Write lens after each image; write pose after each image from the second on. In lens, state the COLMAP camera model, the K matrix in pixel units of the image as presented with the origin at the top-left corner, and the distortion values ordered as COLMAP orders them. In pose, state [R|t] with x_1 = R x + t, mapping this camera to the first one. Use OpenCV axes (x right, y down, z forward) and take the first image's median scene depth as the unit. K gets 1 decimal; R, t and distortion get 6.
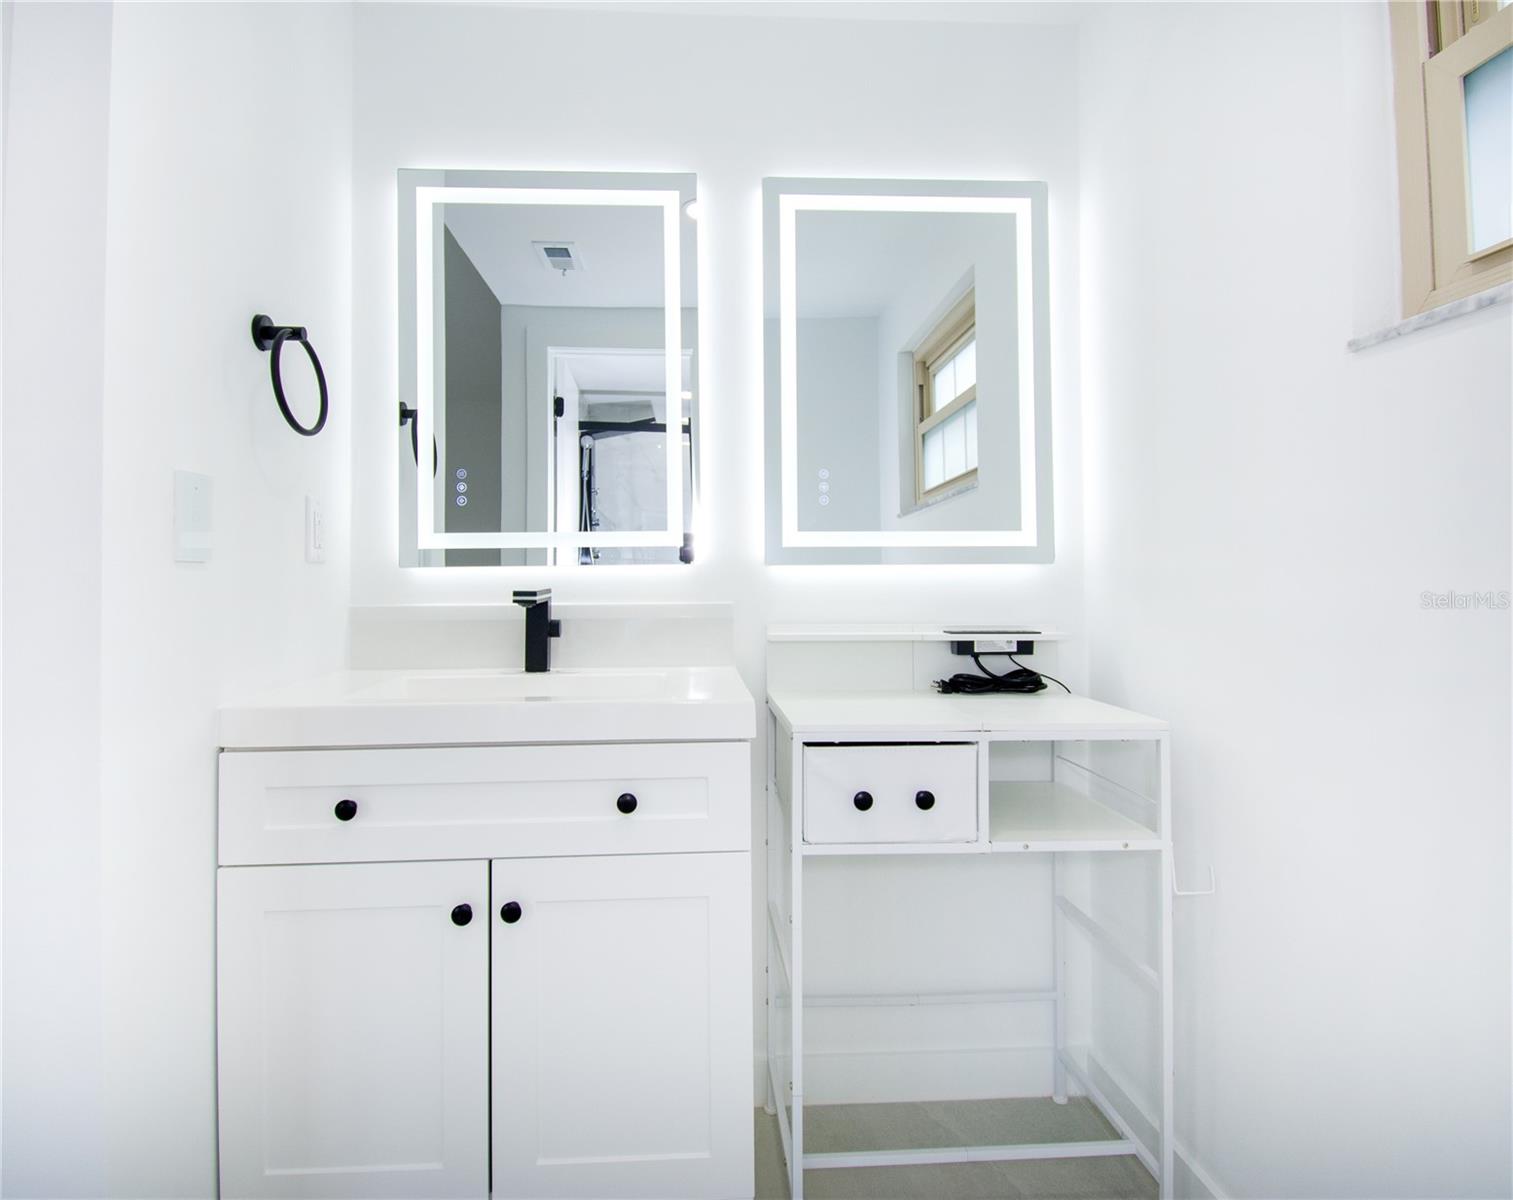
lens RADIAL K [[820.4, 0, 732.4], [0, 820.4, 566.2], [0, 0, 1]] dist [0.030216, -0.050718]
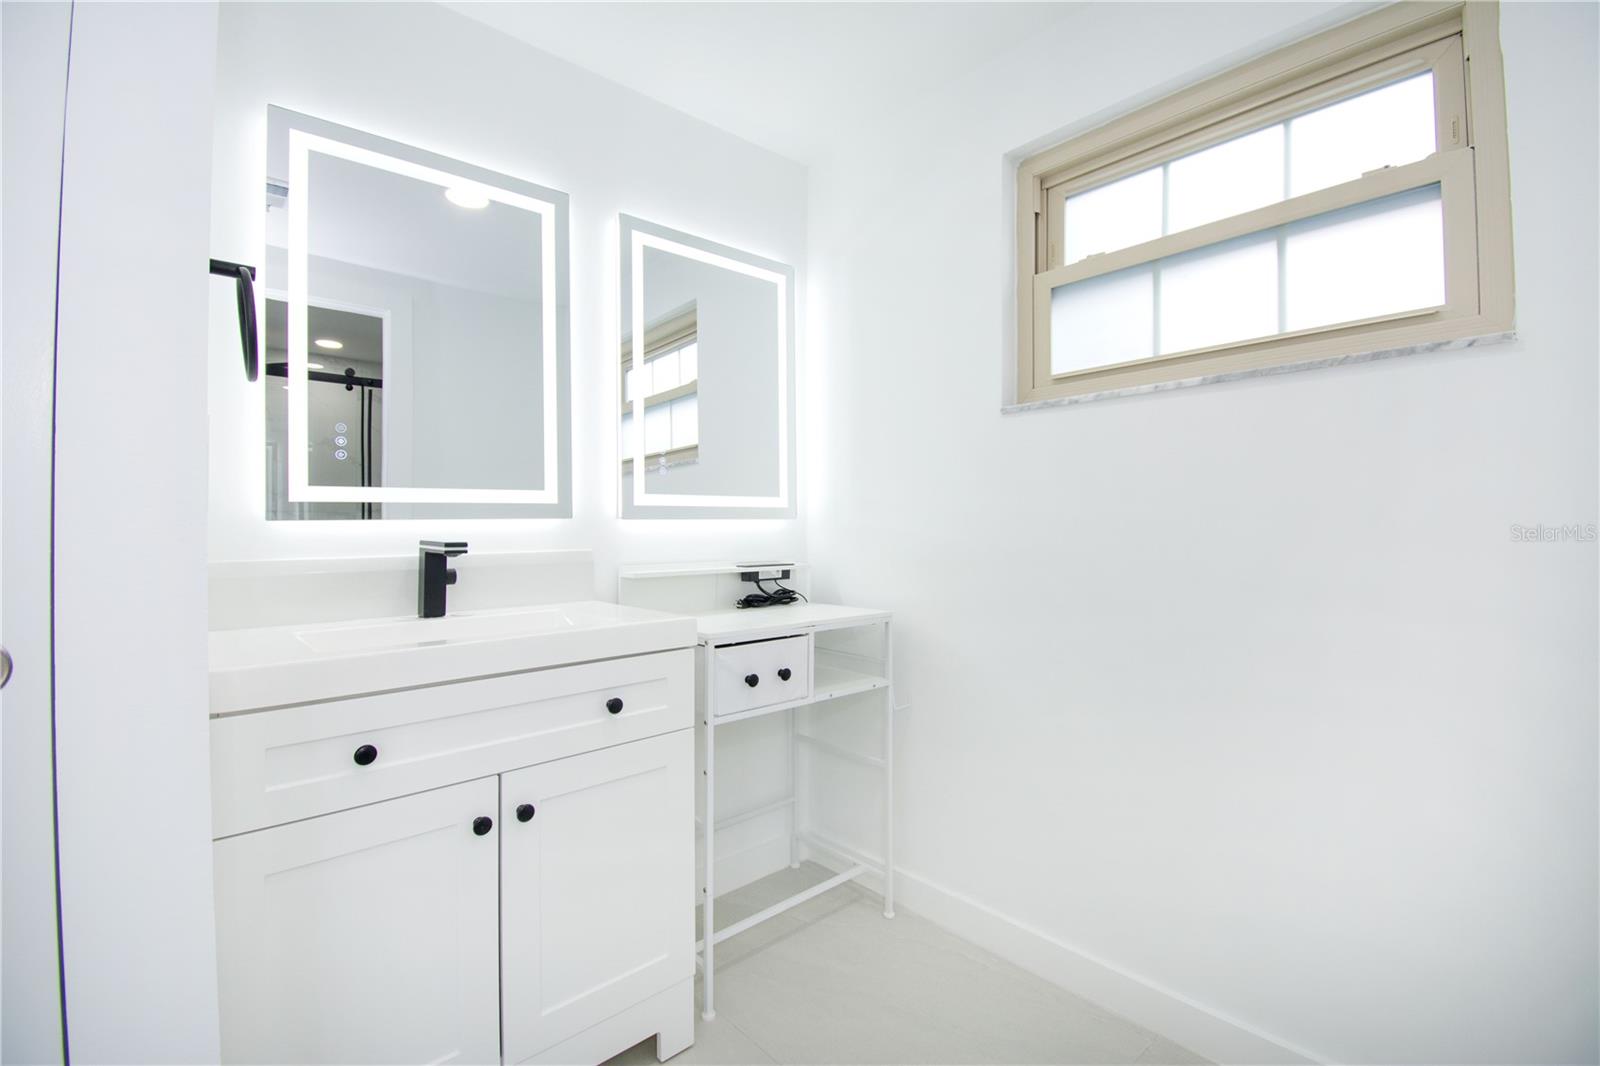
lens RADIAL K [[700.4, 0, 807.0], [0, 700.4, 529.1], [0, 0, 1]] dist [0.016134, -0.026024]
pose [[0.778353, -0.005995, 0.627798, -0.423484], [-0.001314, 0.999937, 0.011177, 0.001196], [-0.627826, -0.009525, 0.778296, -0.024240]]
